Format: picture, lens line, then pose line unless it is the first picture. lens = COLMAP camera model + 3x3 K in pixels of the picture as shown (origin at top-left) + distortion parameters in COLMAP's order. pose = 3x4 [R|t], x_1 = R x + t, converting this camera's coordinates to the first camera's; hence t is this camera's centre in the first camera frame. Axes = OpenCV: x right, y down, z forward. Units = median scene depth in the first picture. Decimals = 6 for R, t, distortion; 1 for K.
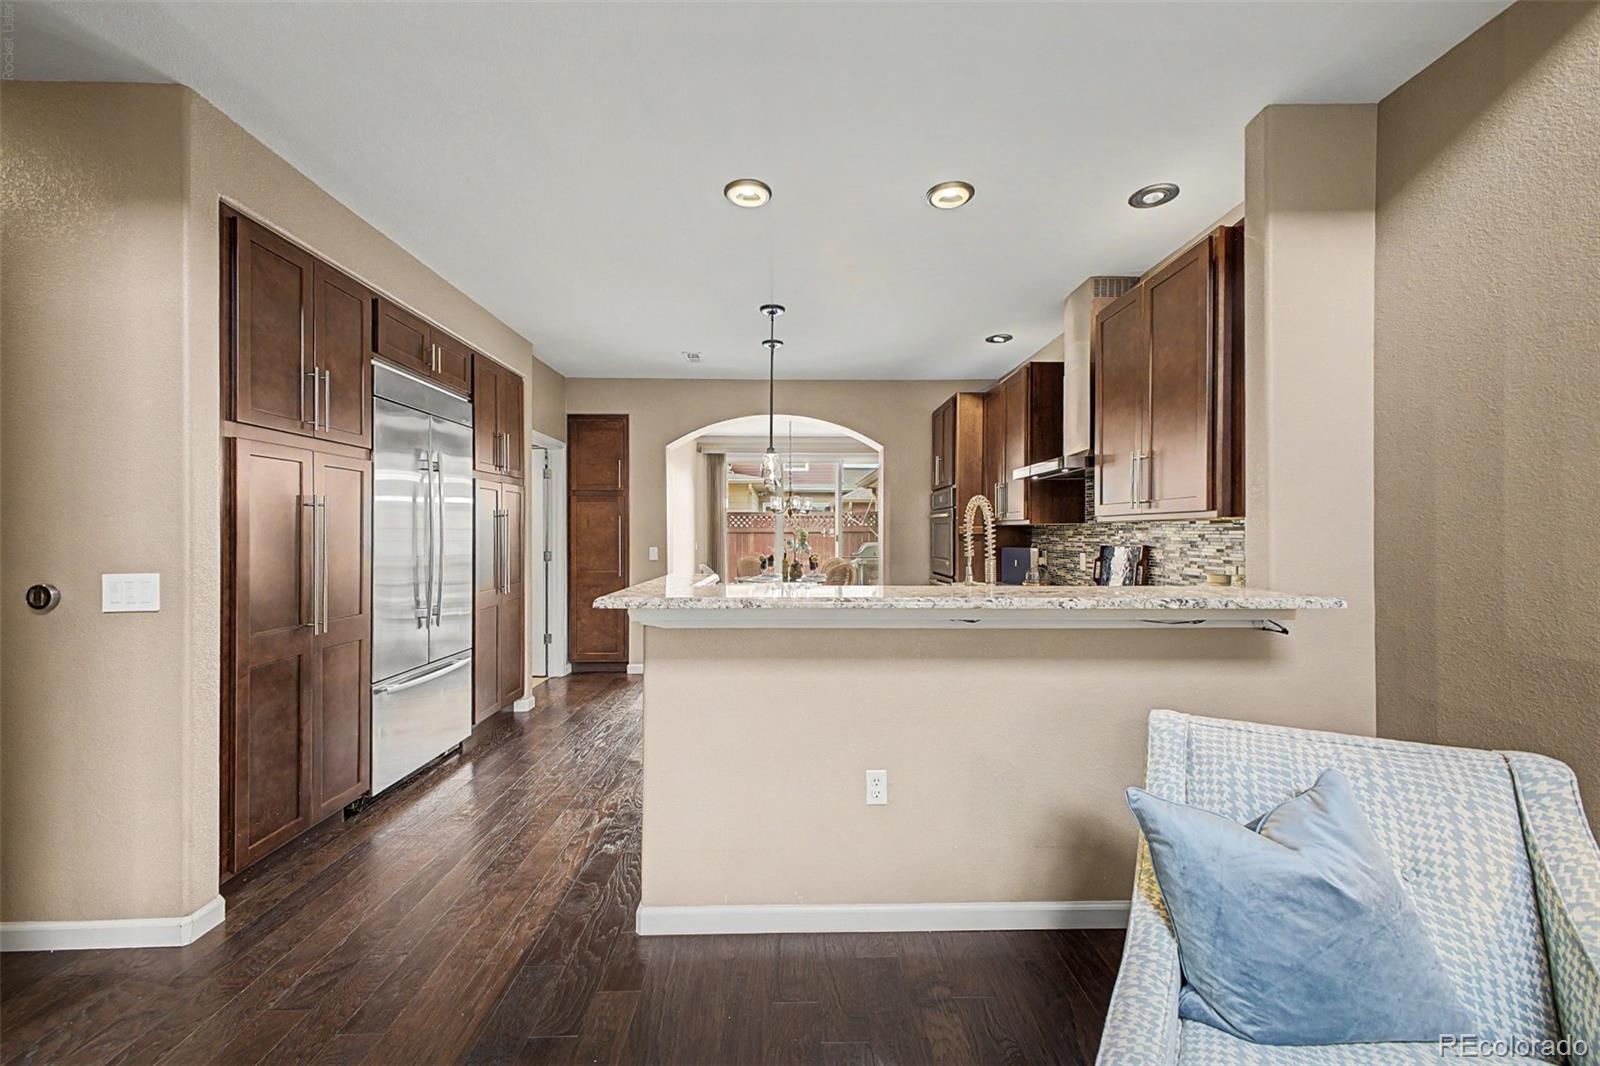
lens RADIAL K [[631.0, 0, 800.0], [0, 631.0, 533.0], [0, 0, 1]] dist [-0.000682, 0.000104]
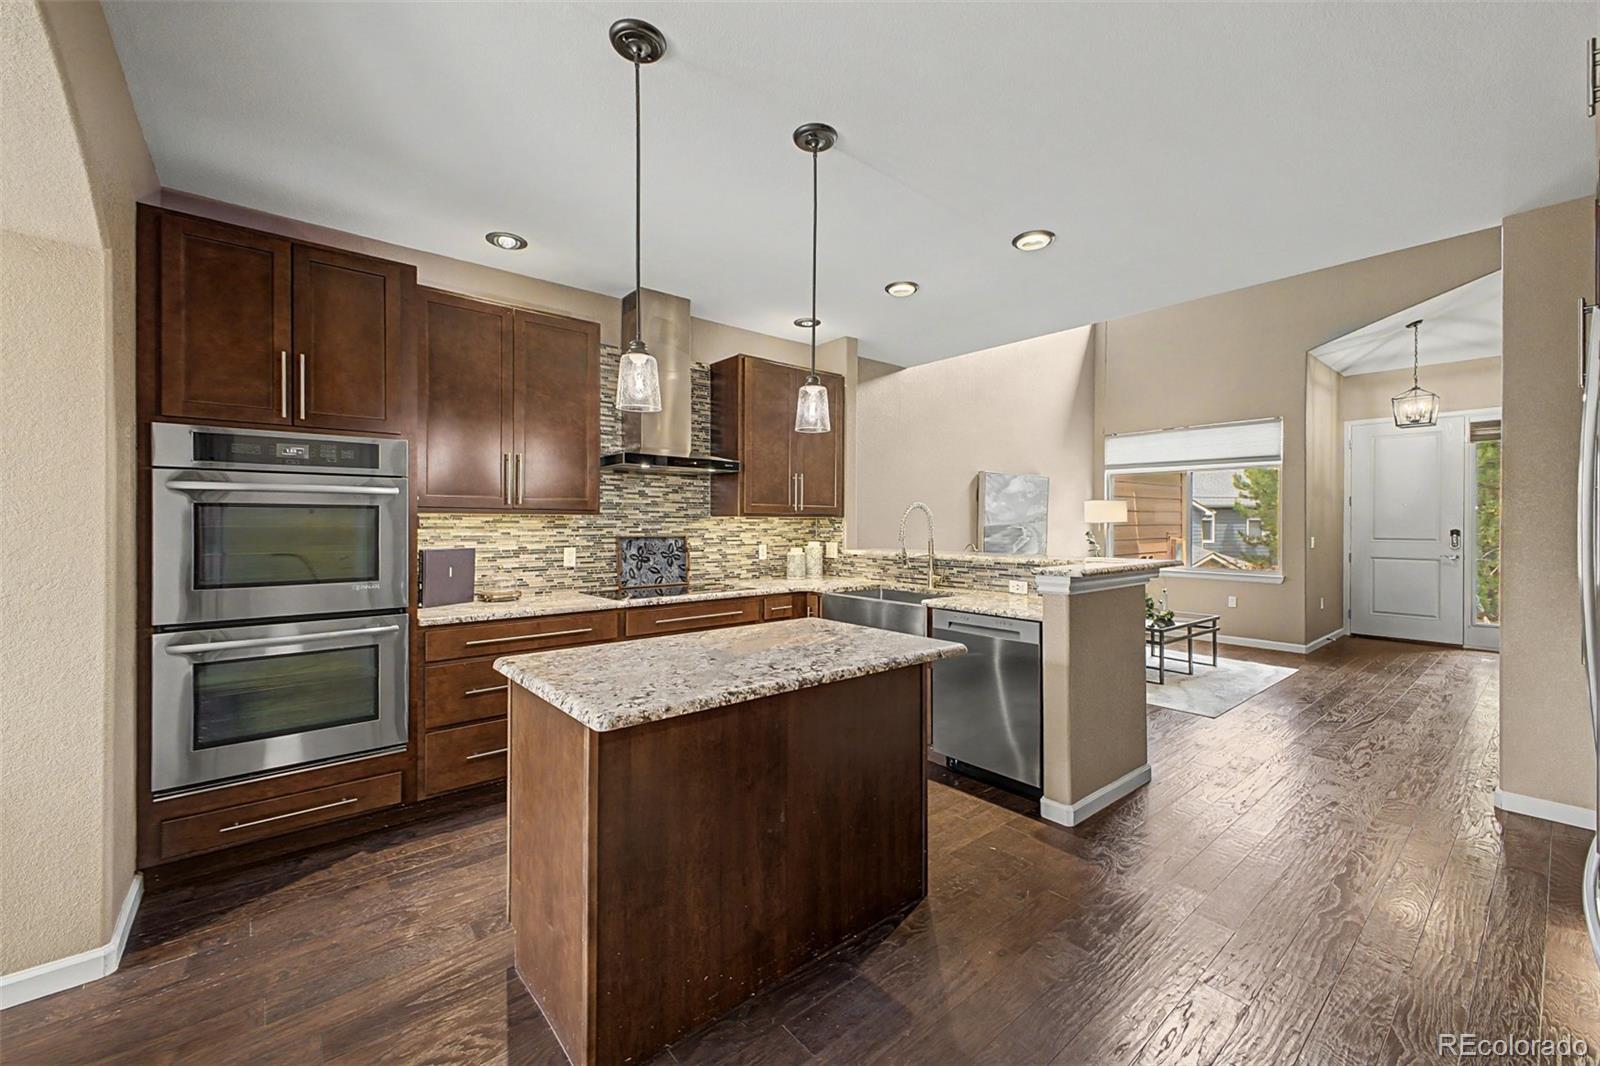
lens RADIAL K [[625.2, 0, 809.2], [0, 625.2, 525.8], [0, 0, 1]] dist [0.019448, -0.009423]
pose [[-0.631506, -0.003064, 0.775365, -0.731435], [-0.000127, 0.999993, 0.003848, -0.004342], [-0.775371, 0.002331, -0.631501, 2.053445]]
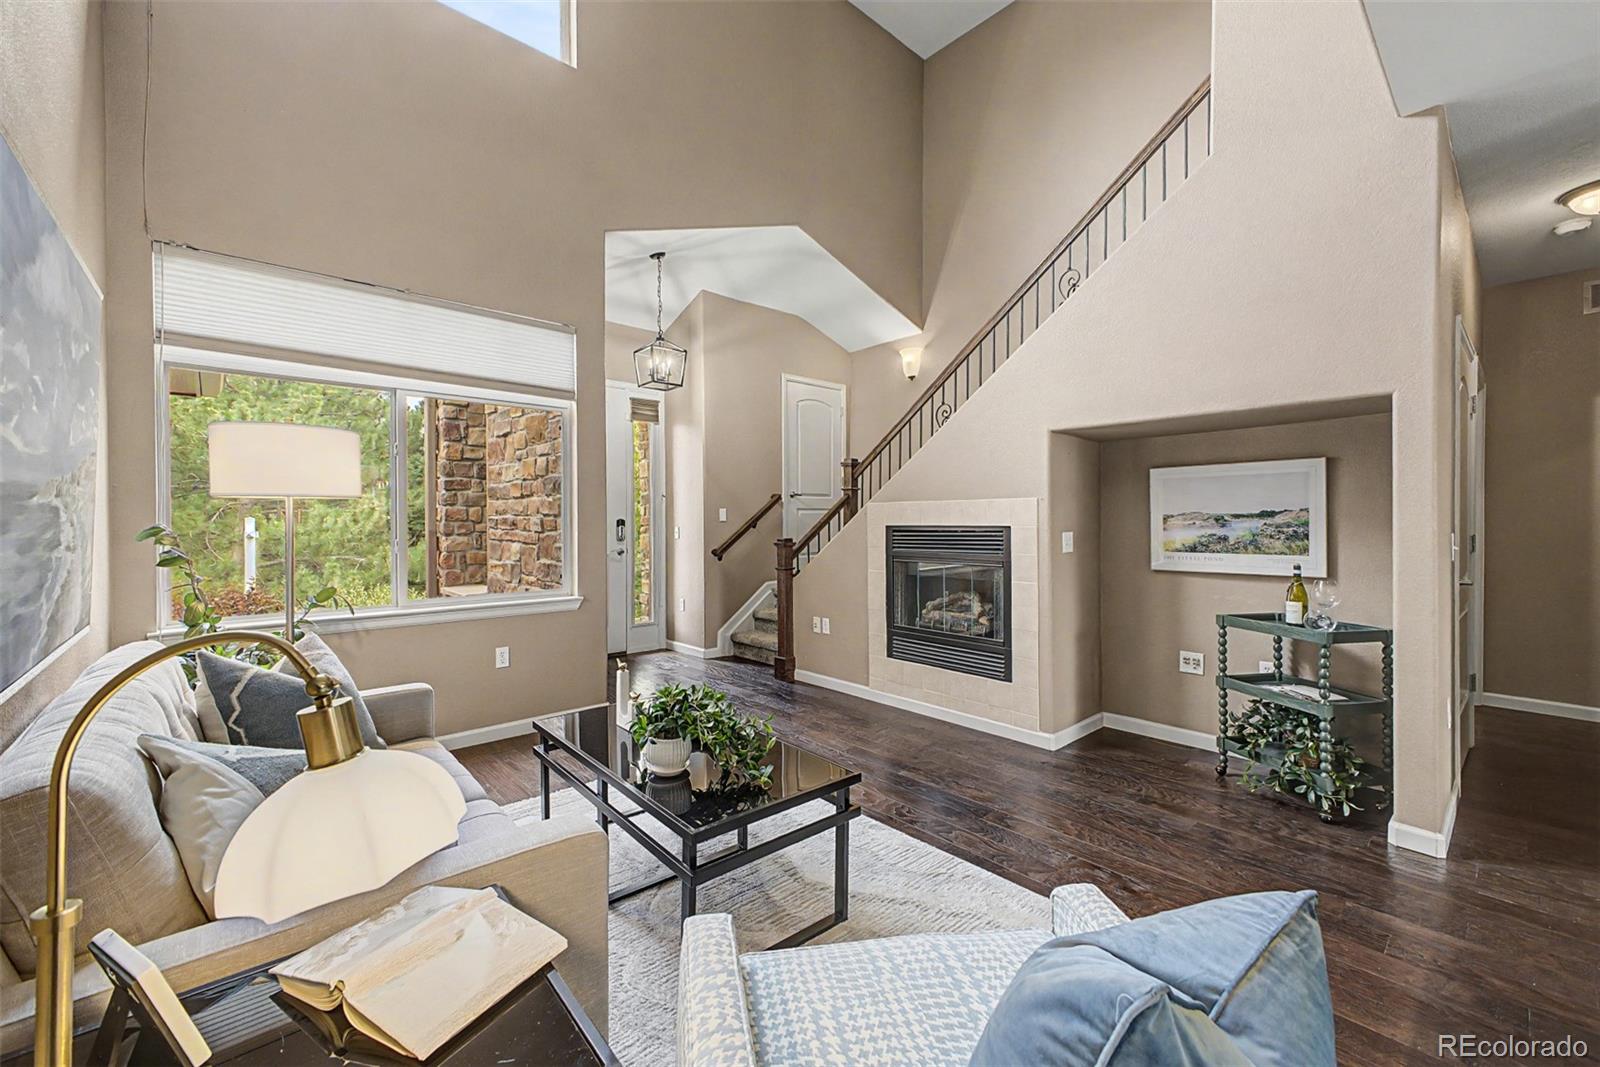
lens RADIAL K [[631.0, 0, 800.0], [0, 631.0, 533.5], [0, 0, 1]] dist [-0.000682, 0.000104]
pose [[-0.754326, 0.017658, -0.656263, 0.587782], [0.004755, 0.999759, 0.021435, 0.024889], [0.656483, 0.013049, -0.754228, 0.485922]]
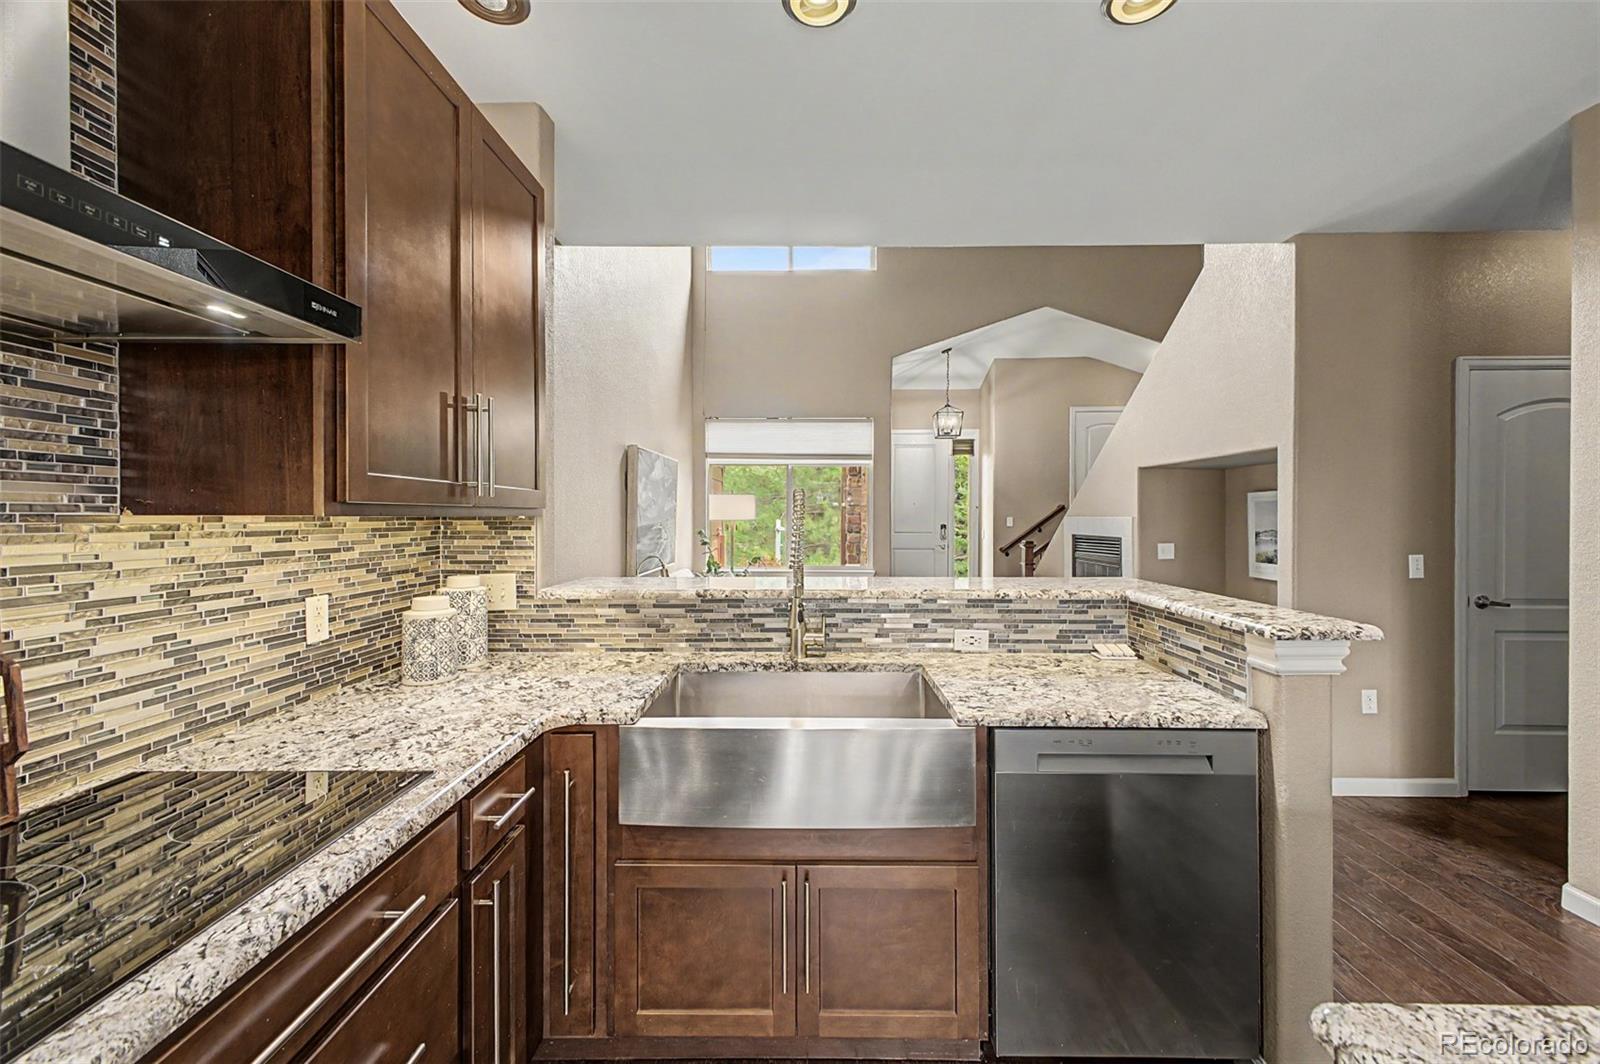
lens RADIAL K [[632.4, 0, 802.5], [0, 632.4, 521.2], [0, 0, 1]] dist [0.010161, -0.000528]
pose [[-0.999658, -0.000579, 0.026158, 0.236883], [-0.000364, 0.999966, 0.008242, -0.021726], [-0.026162, 0.008230, -0.999624, 1.636530]]
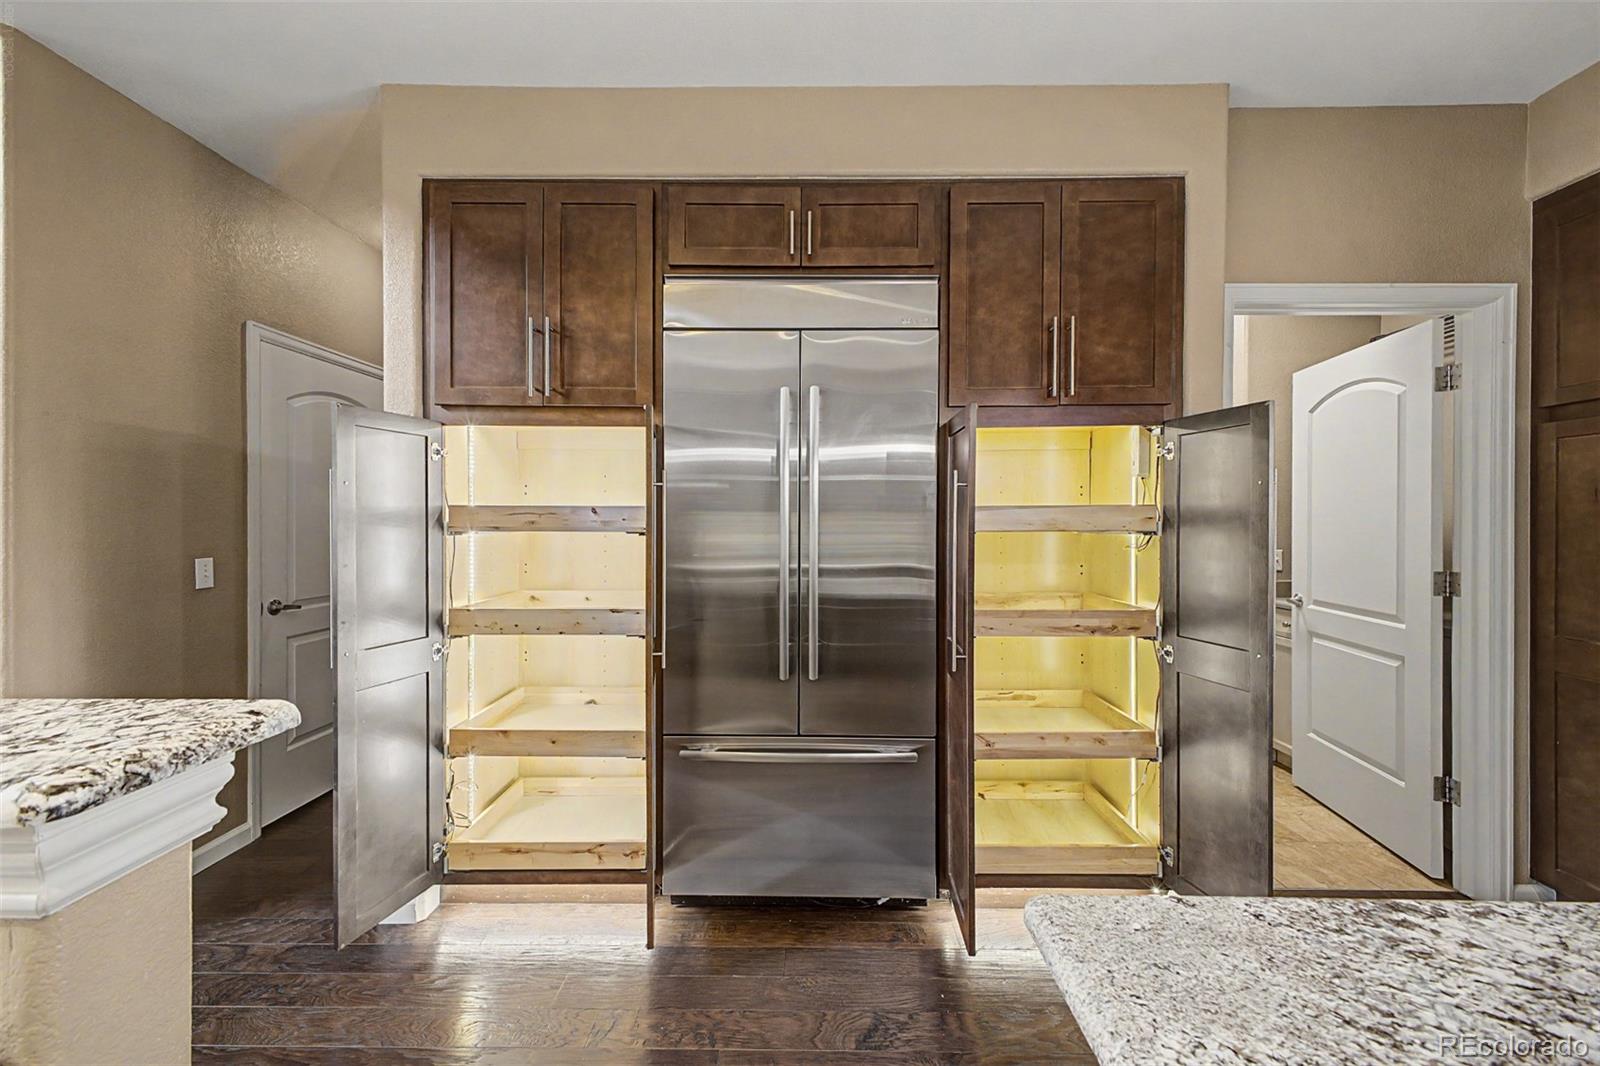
lens RADIAL K [[632.8, 0, 803.3], [0, 632.8, 526.9], [0, 0, 1]] dist [0.014504, -0.000204]
pose [[-0.027911, 0.005844, -0.999593, 0.030907], [-0.004159, 0.999974, 0.005962, -0.004003], [0.999602, 0.004324, -0.027886, 1.315263]]
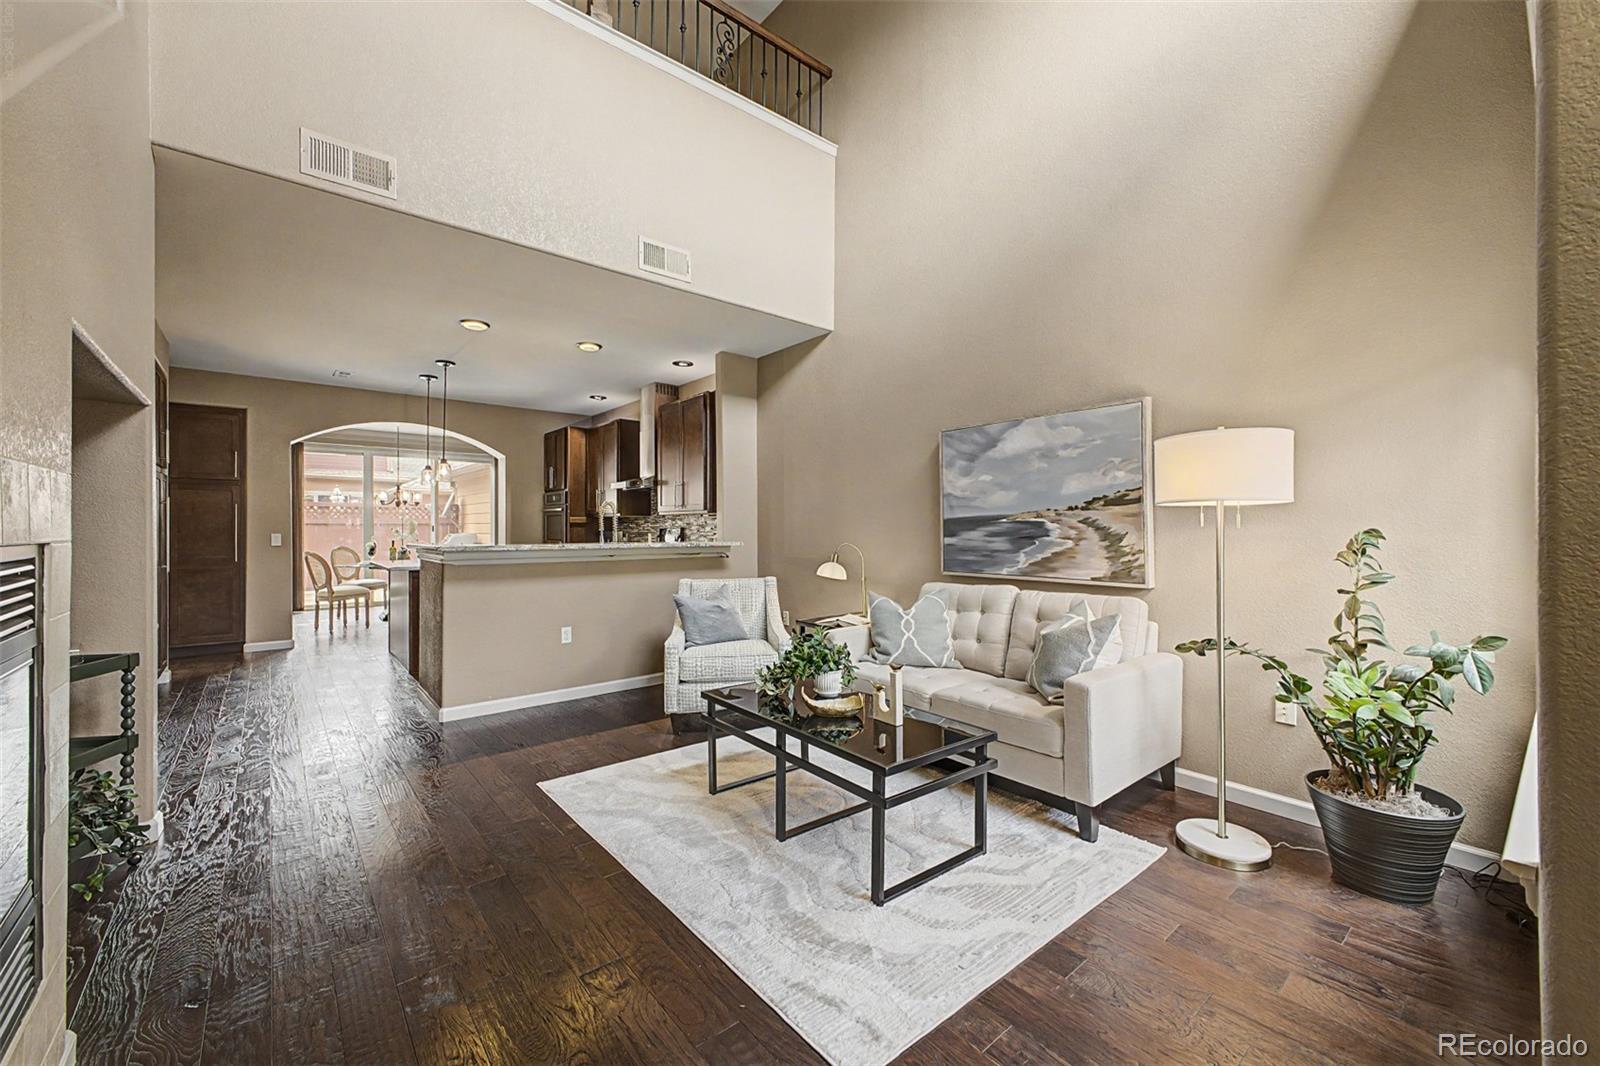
lens RADIAL K [[632.8, 0, 803.3], [0, 632.8, 526.9], [0, 0, 1]] dist [0.014504, -0.000204]
pose [[0.777575, -0.000193, 0.628790, -0.484993], [0.000958, 0.999999, -0.000877, 0.027250], [-0.628790, 0.001284, 0.777574, -0.946920]]
